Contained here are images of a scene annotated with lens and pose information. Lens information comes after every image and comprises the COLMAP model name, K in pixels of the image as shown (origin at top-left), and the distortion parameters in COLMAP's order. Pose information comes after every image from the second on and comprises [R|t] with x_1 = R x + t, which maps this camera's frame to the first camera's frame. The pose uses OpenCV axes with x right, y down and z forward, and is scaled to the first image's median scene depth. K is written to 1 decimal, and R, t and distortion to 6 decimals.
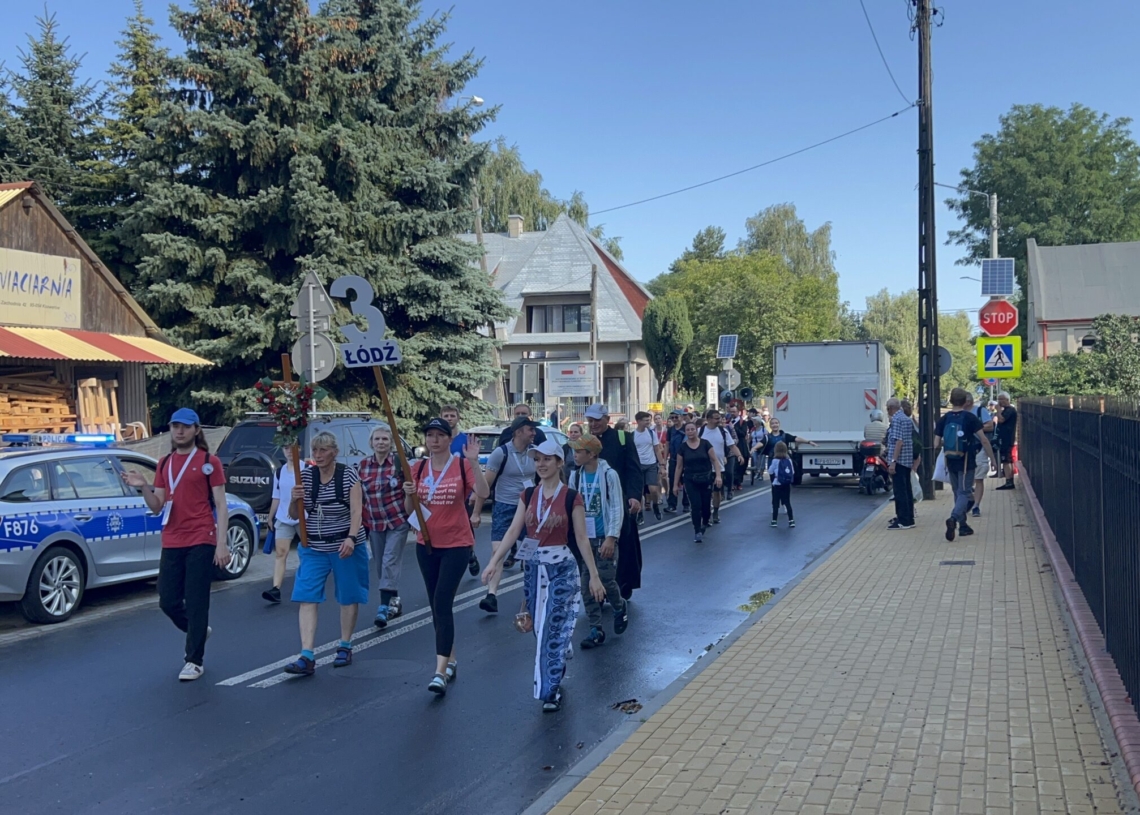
lens RADIAL K [[1224.8, 0, 570.0], [0, 1224.8, 407.5], [0, 0, 1]] dist [0.003282, -0.000167]
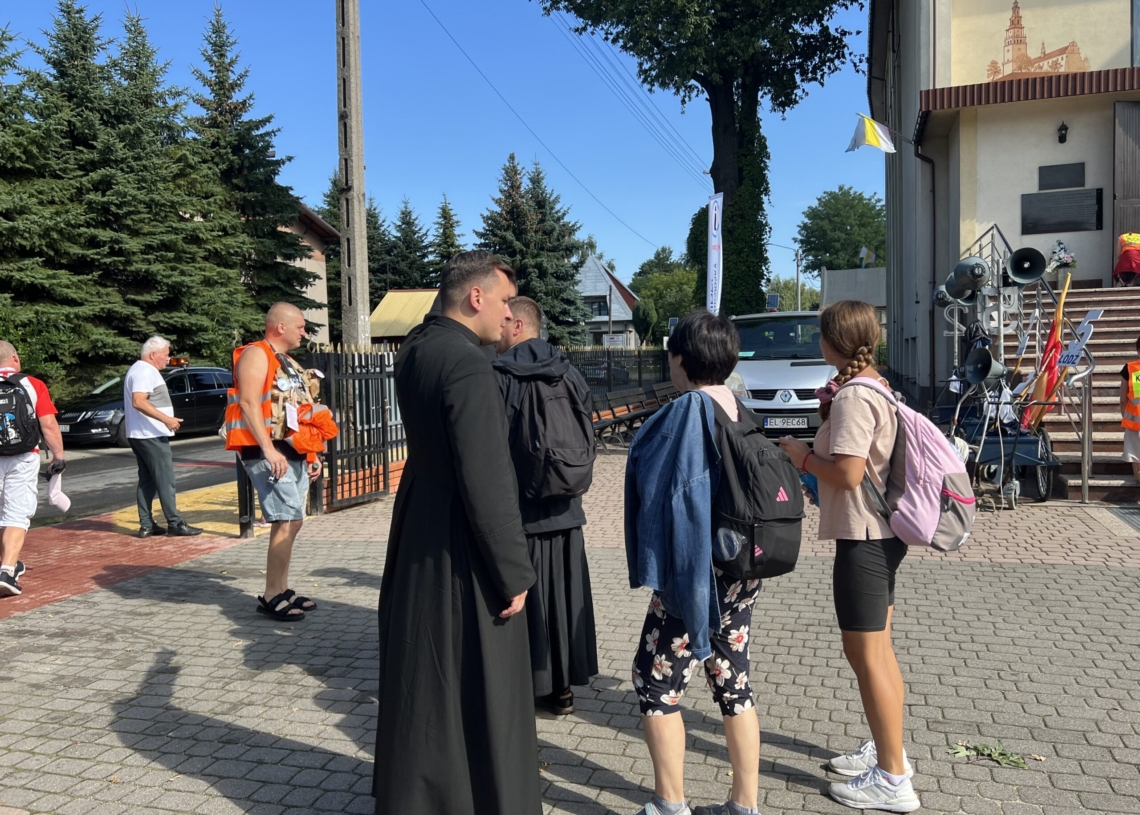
lens RADIAL K [[935.8, 0, 591.6], [0, 935.8, 407.8], [0, 0, 1]] dist [0.010691, 0.004242]
pose [[0.999247, -0.010219, 0.037436, -0.072812], [0.008063, 0.998325, 0.057288, 0.002594], [-0.037959, -0.056943, 0.997656, -0.603586]]
